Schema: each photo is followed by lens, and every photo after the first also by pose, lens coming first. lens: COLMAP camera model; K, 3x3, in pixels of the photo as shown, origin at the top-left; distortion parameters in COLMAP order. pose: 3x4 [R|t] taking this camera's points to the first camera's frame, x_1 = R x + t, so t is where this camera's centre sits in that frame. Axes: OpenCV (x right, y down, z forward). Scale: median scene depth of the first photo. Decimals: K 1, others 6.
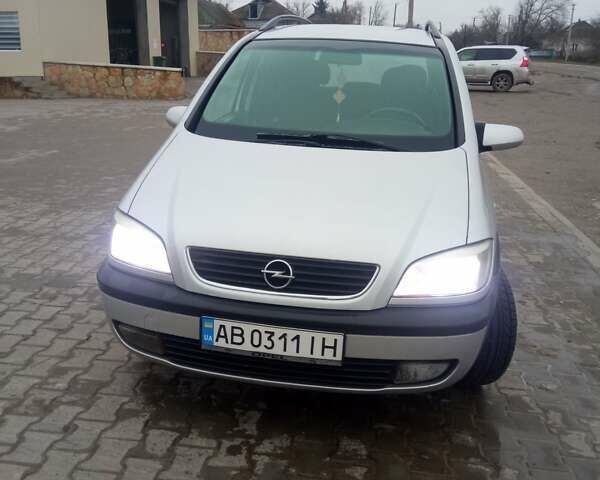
lens RADIAL K [[642.3, 0, 300.0], [0, 642.3, 240.0], [0, 0, 1]] dist [0.172632, -0.355883]
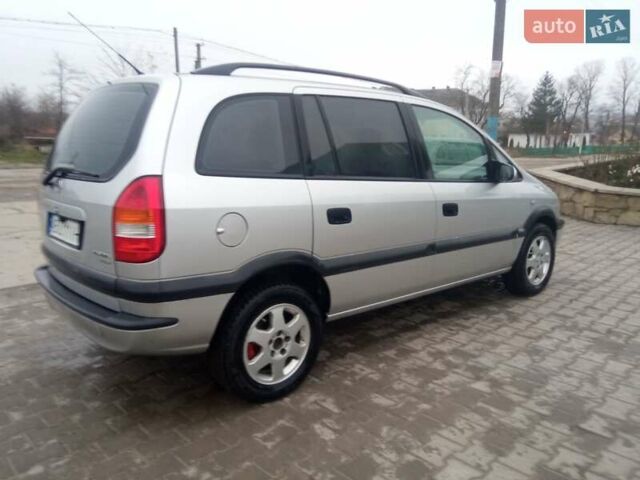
lens RADIAL K [[516.8, 0, 317.9], [0, 516.8, 241.9], [0, 0, 1]] dist [0.085392, -0.130762]
pose [[-0.779147, -0.154376, 0.607534, -0.845894], [0.146320, 0.897635, 0.415743, -0.854019], [-0.609524, 0.412820, -0.676801, 3.092201]]
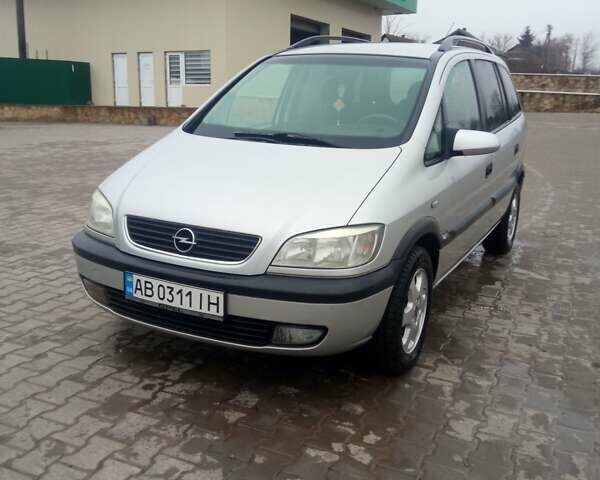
lens RADIAL K [[644.3, 0, 298.2], [0, 644.3, 238.5], [0, 0, 1]] dist [0.114779, -0.221796]
pose [[0.955557, 0.060704, -0.288489, 0.503493], [-0.075775, 0.996267, -0.041355, 0.082294], [0.284902, 0.061377, 0.956590, -0.078205]]
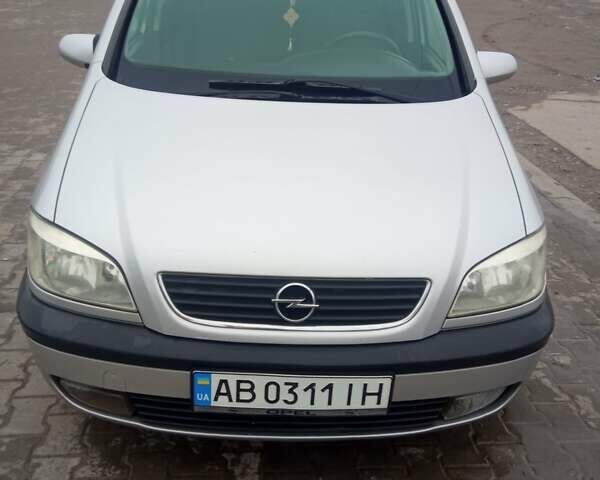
lens RADIAL K [[645.6, 0, 299.3], [0, 645.6, 234.7], [0, 0, 1]] dist [0.130328, -0.235626]
pose [[0.977498, -0.085427, 0.192874, -0.161445], [0.054547, 0.985595, 0.160087, -0.136656], [-0.203771, -0.145964, 0.968076, 0.302613]]
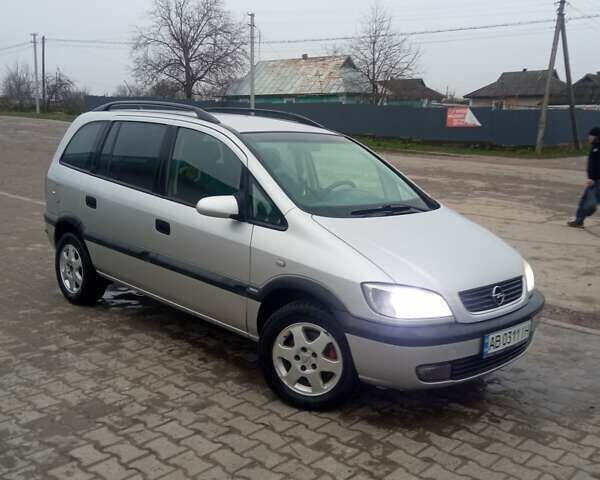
lens RADIAL K [[644.3, 0, 298.2], [0, 644.3, 238.5], [0, 0, 1]] dist [0.114779, -0.221796]
pose [[0.579668, -0.158989, 0.799192, -1.515025], [0.207753, 0.977204, 0.043716, -0.244903], [-0.787924, 0.140693, 0.599484, 0.419347]]
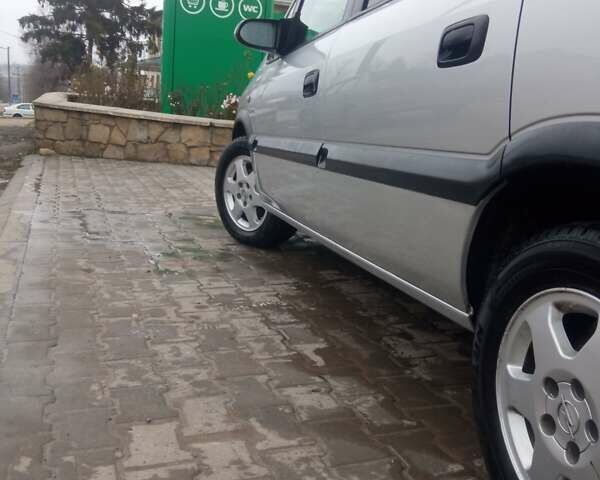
lens RADIAL K [[644.3, 0, 298.2], [0, 644.3, 238.5], [0, 0, 1]] dist [0.114779, -0.221796]
pose [[-0.893514, 0.012305, -0.448866, 0.929217], [-0.195030, 0.889780, 0.412619, -0.404886], [0.404469, 0.456224, -0.792631, 2.597258]]
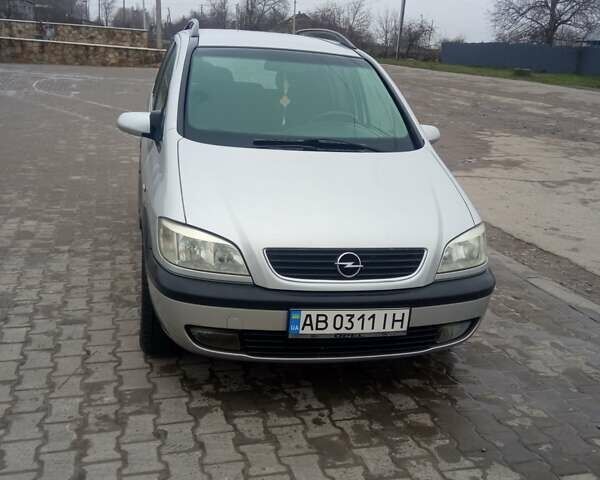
lens RADIAL K [[644.3, 0, 298.2], [0, 644.3, 238.5], [0, 0, 1]] dist [0.114779, -0.221796]
pose [[0.923145, -0.089322, 0.373931, -0.542007], [0.081879, 0.996000, 0.035777, -0.042611], [-0.375631, -0.002410, 0.926766, -0.041475]]
